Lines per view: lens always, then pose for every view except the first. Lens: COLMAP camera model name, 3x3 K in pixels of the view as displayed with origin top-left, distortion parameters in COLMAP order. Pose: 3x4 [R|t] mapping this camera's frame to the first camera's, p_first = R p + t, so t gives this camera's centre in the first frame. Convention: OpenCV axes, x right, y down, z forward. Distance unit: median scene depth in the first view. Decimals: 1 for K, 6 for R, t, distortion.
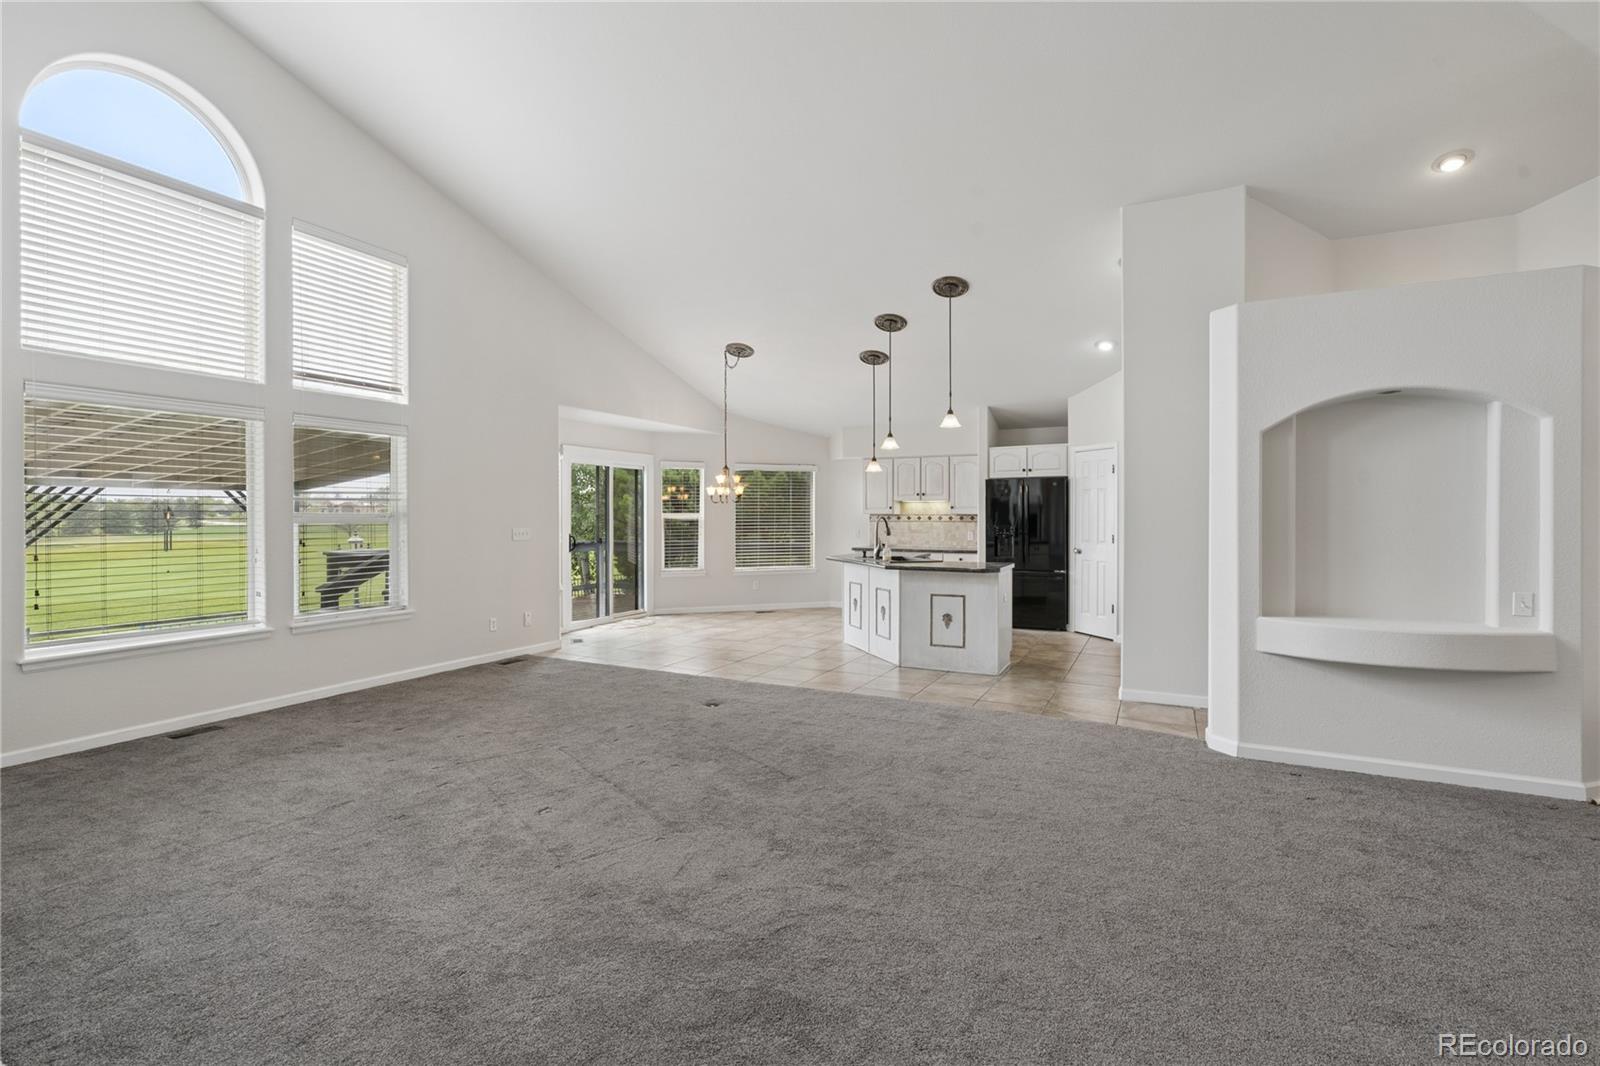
lens RADIAL K [[743.2, 0, 794.4], [0, 743.2, 516.4], [0, 0, 1]] dist [-0.005004, -0.000339]
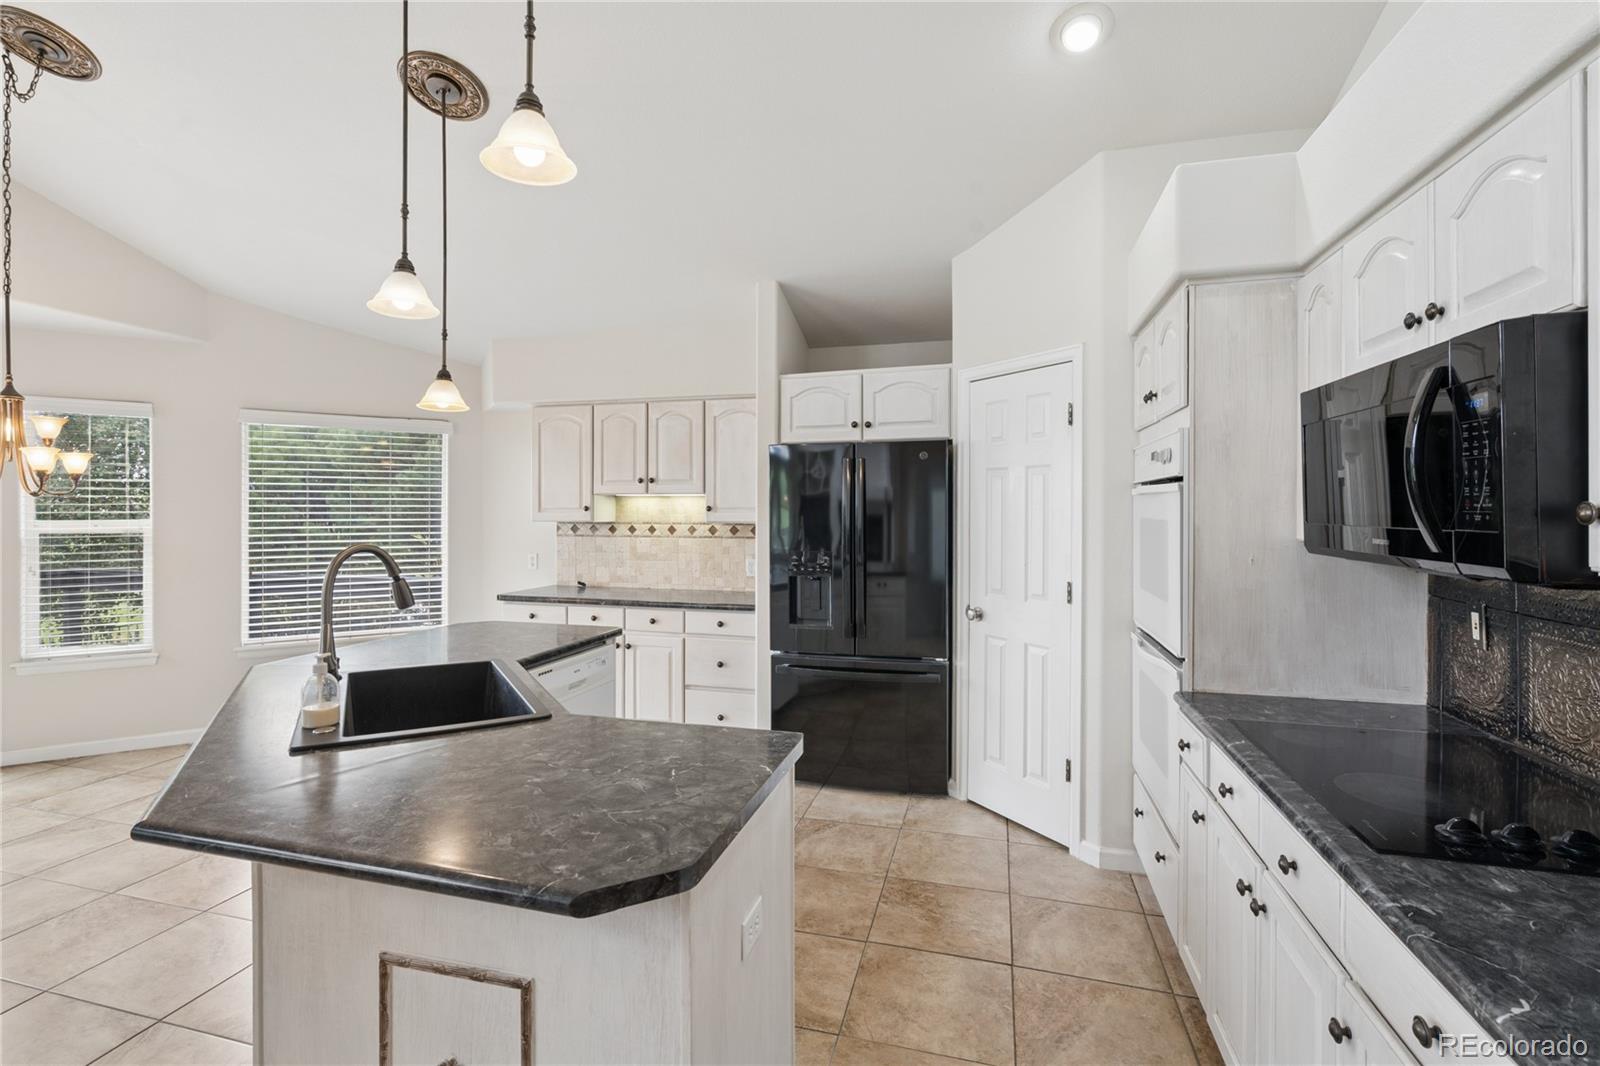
lens RADIAL K [[743.2, 0, 794.4], [0, 743.2, 516.4], [0, 0, 1]] dist [-0.005004, -0.000339]
pose [[0.979720, 0.000549, 0.200370, 0.191918], [-0.001855, 0.999978, 0.006328, -0.011411], [-0.200362, -0.006571, 0.979700, 0.594987]]
